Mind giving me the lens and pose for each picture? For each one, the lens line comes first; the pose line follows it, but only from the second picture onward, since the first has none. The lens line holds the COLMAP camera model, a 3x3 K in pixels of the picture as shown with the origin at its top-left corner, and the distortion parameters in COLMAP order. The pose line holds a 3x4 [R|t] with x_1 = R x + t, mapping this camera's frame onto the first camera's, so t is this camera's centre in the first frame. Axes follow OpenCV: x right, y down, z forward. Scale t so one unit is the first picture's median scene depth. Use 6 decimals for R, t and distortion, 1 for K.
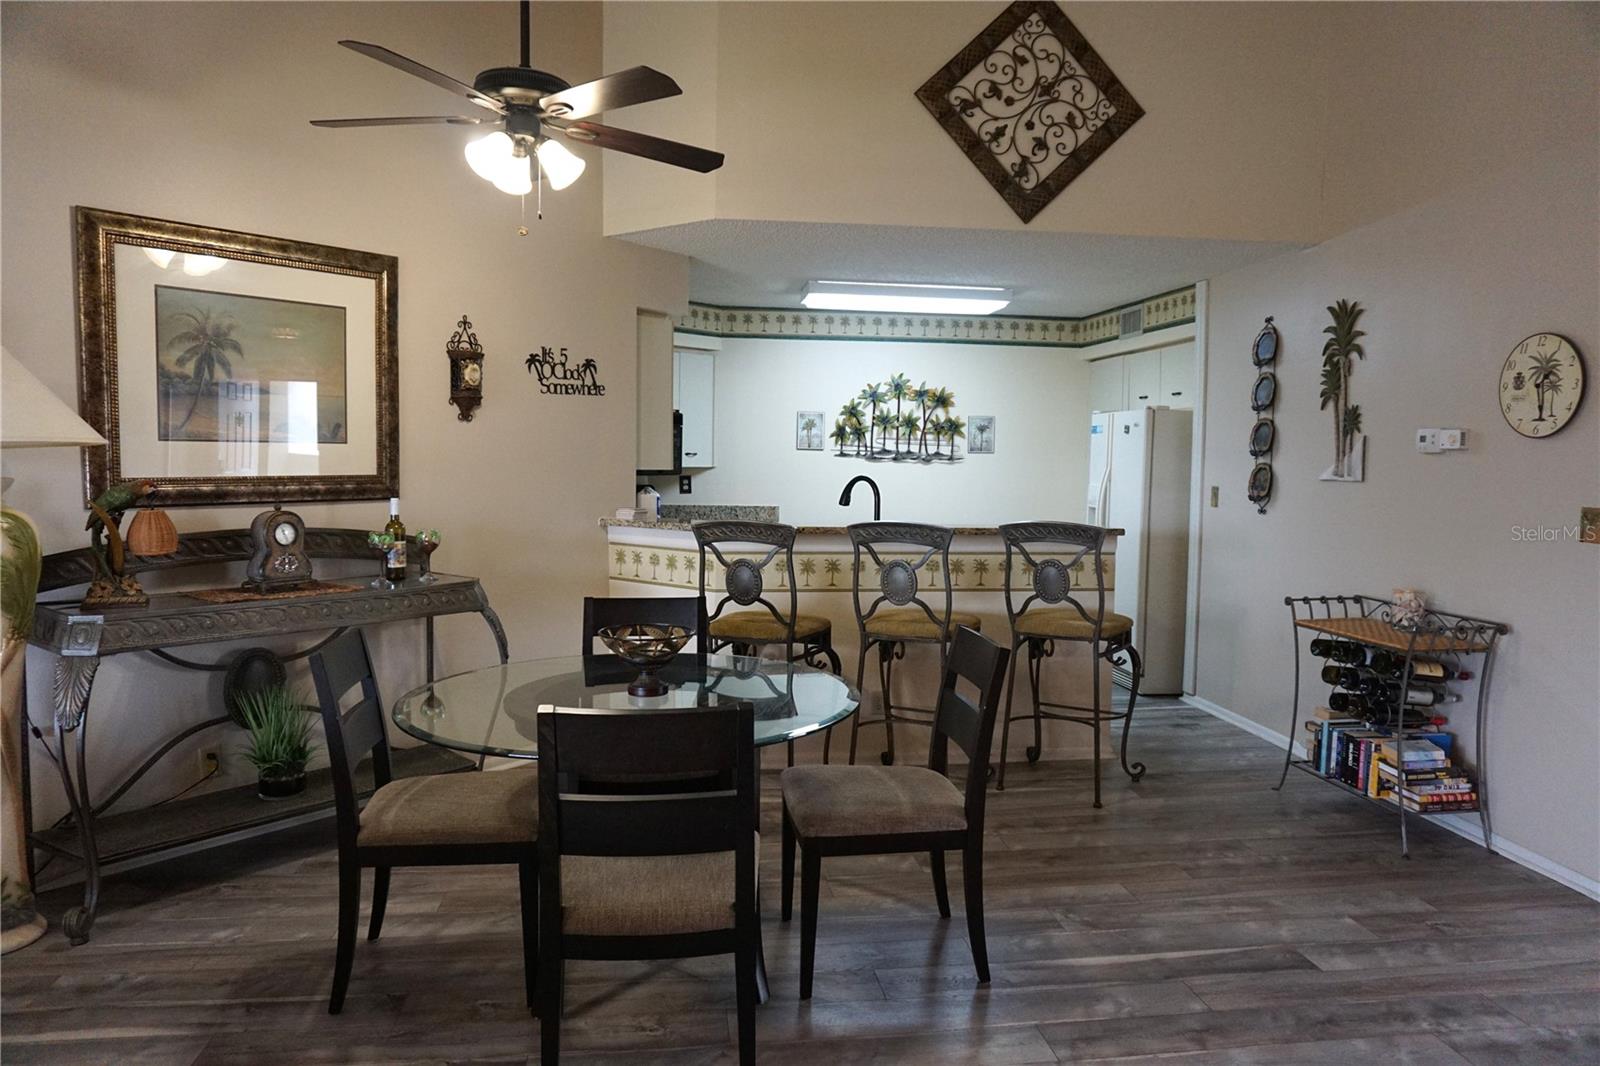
lens RADIAL K [[1066.9, 0, 800.0], [0, 1066.9, 533.0], [0, 0, 1]] dist [-0.054138, 0.034518]
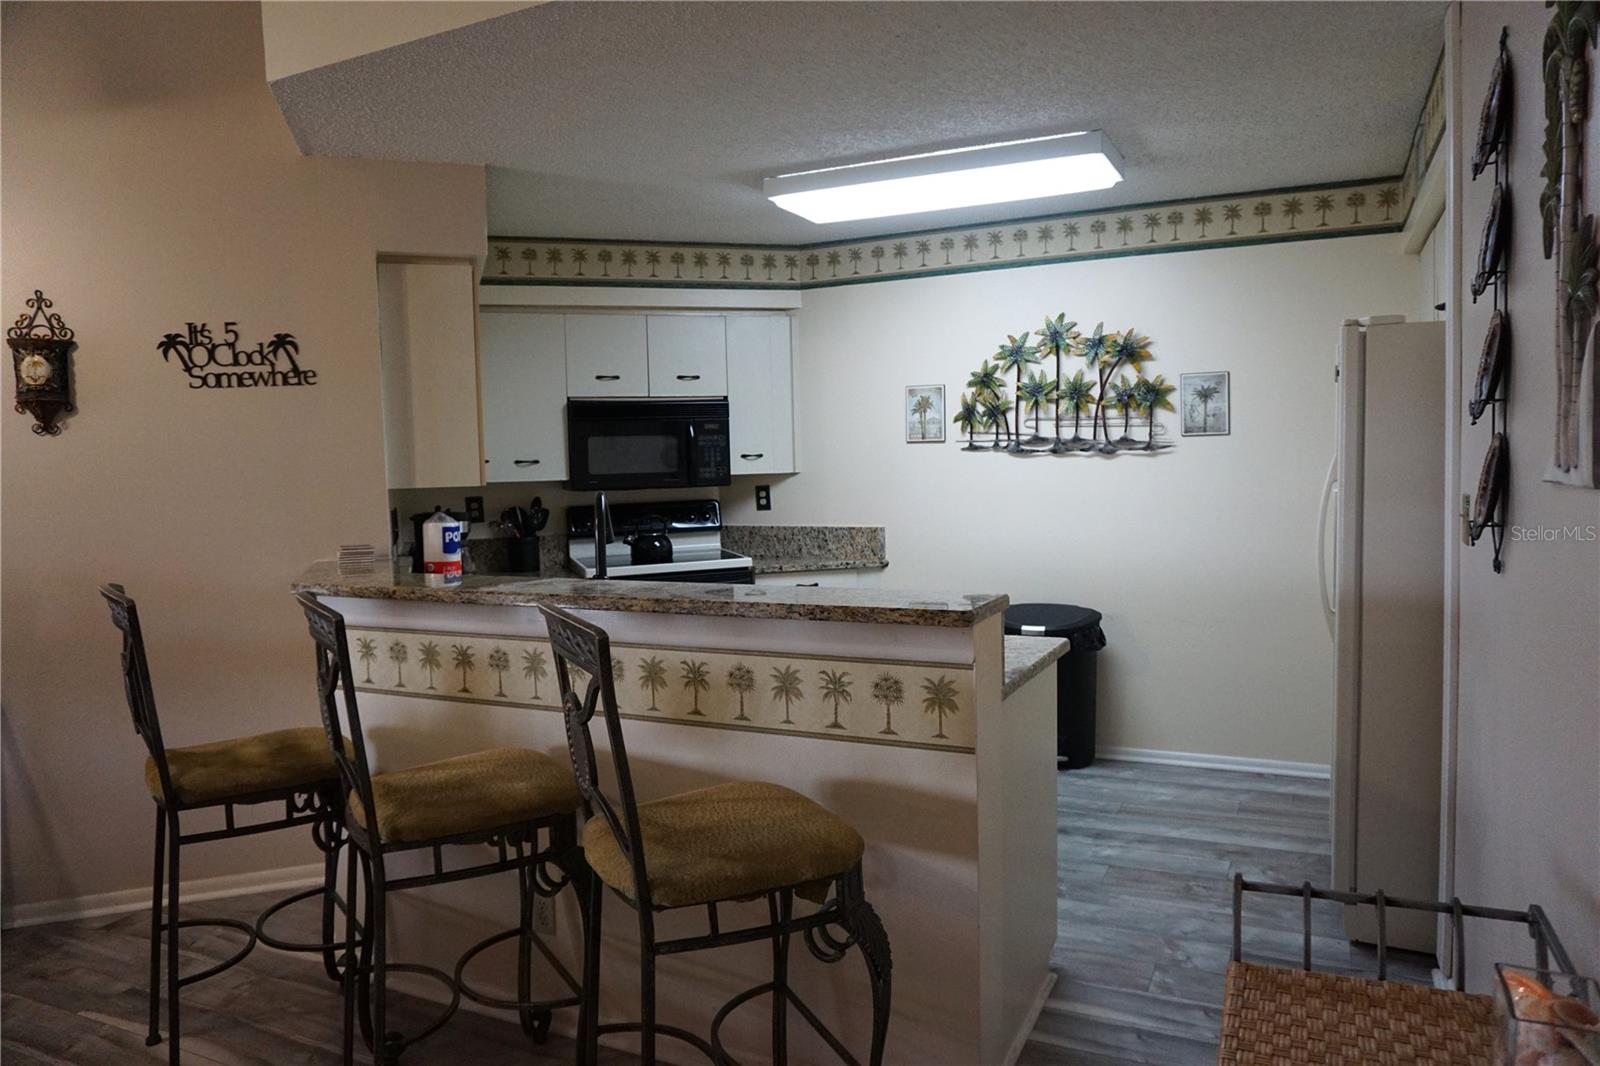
lens RADIAL K [[1066.9, 0, 800.0], [0, 1066.9, 533.0], [0, 0, 1]] dist [-0.054138, 0.034518]
pose [[0.836996, 0.003214, -0.547199, 0.377741], [-0.001826, 0.999994, 0.003080, -0.028521], [0.547206, -0.001579, 0.836997, 0.488557]]
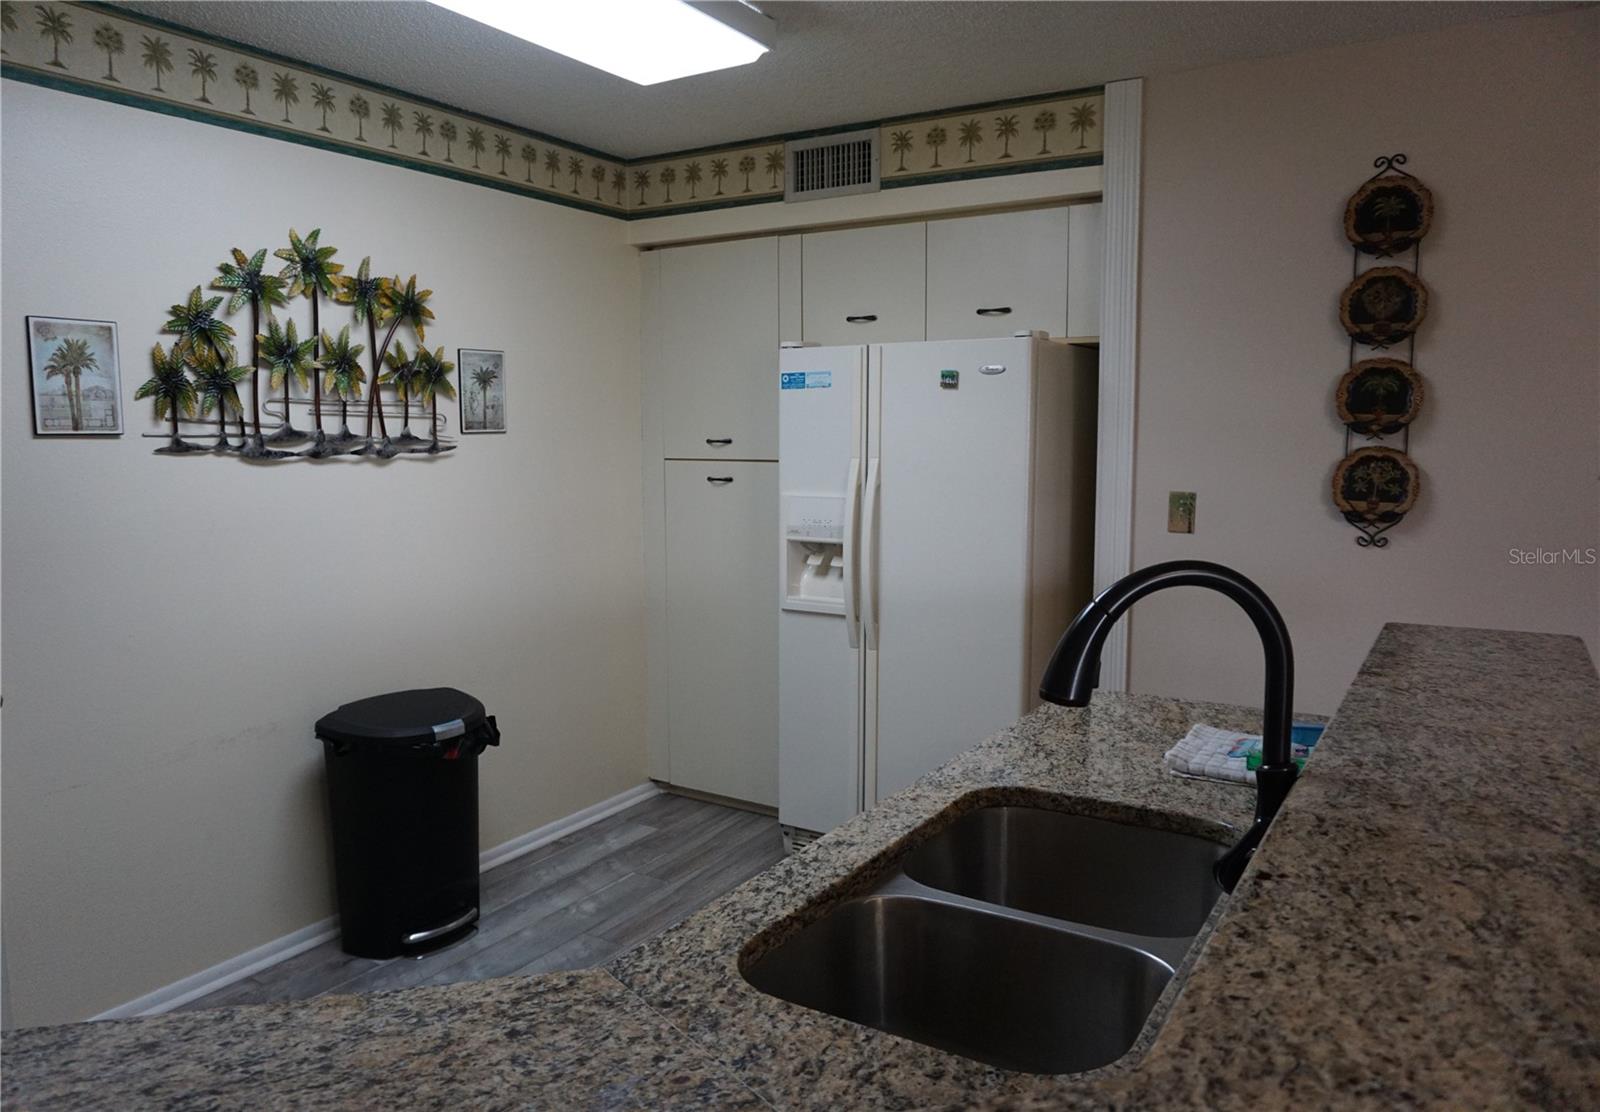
lens RADIAL K [[1115.0, 0, 765.0], [0, 1115.0, 544.3], [0, 0, 1]] dist [-0.027098, 0.004942]
pose [[0.642720, -0.098516, 0.759741, -0.140094], [0.068793, 0.995113, 0.070839, -0.067247], [-0.763007, 0.006735, 0.646356, 0.764183]]
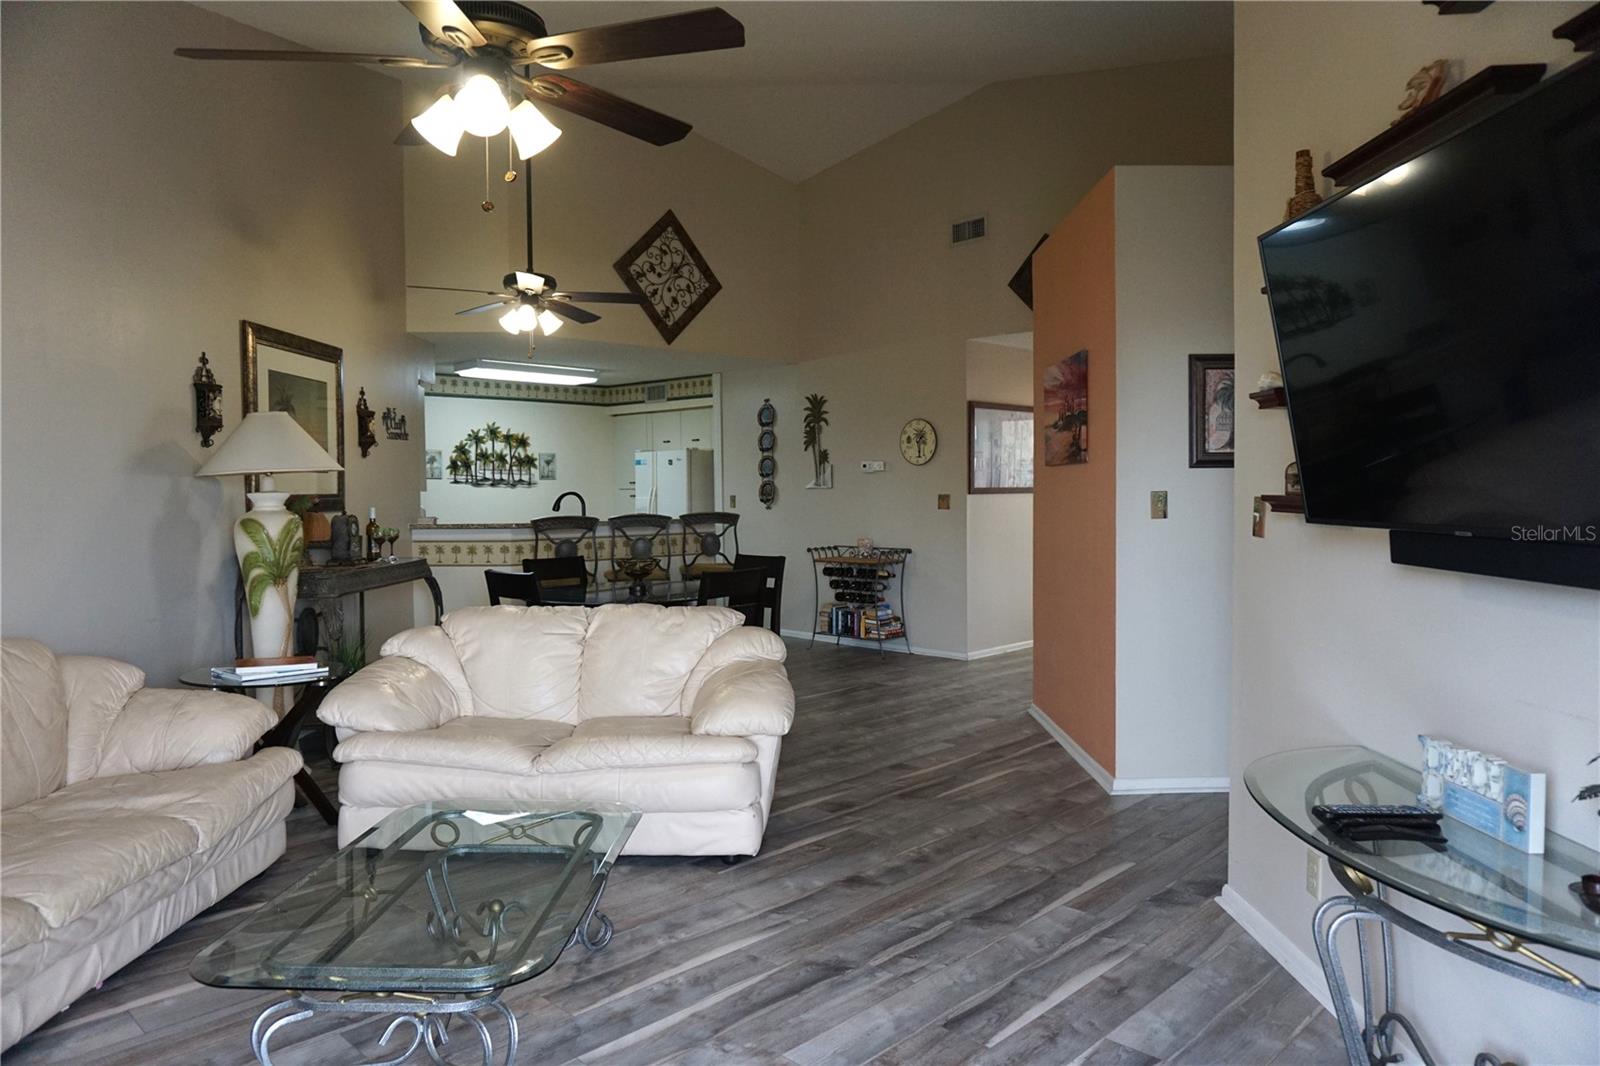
lens RADIAL K [[1066.9, 0, 800.0], [0, 1066.9, 533.0], [0, 0, 1]] dist [-0.054138, 0.034518]
pose [[0.788935, -0.042814, 0.612983, -0.539166], [0.061600, 0.998055, -0.009572, 0.036633], [-0.611381, 0.045311, 0.790038, -0.386367]]
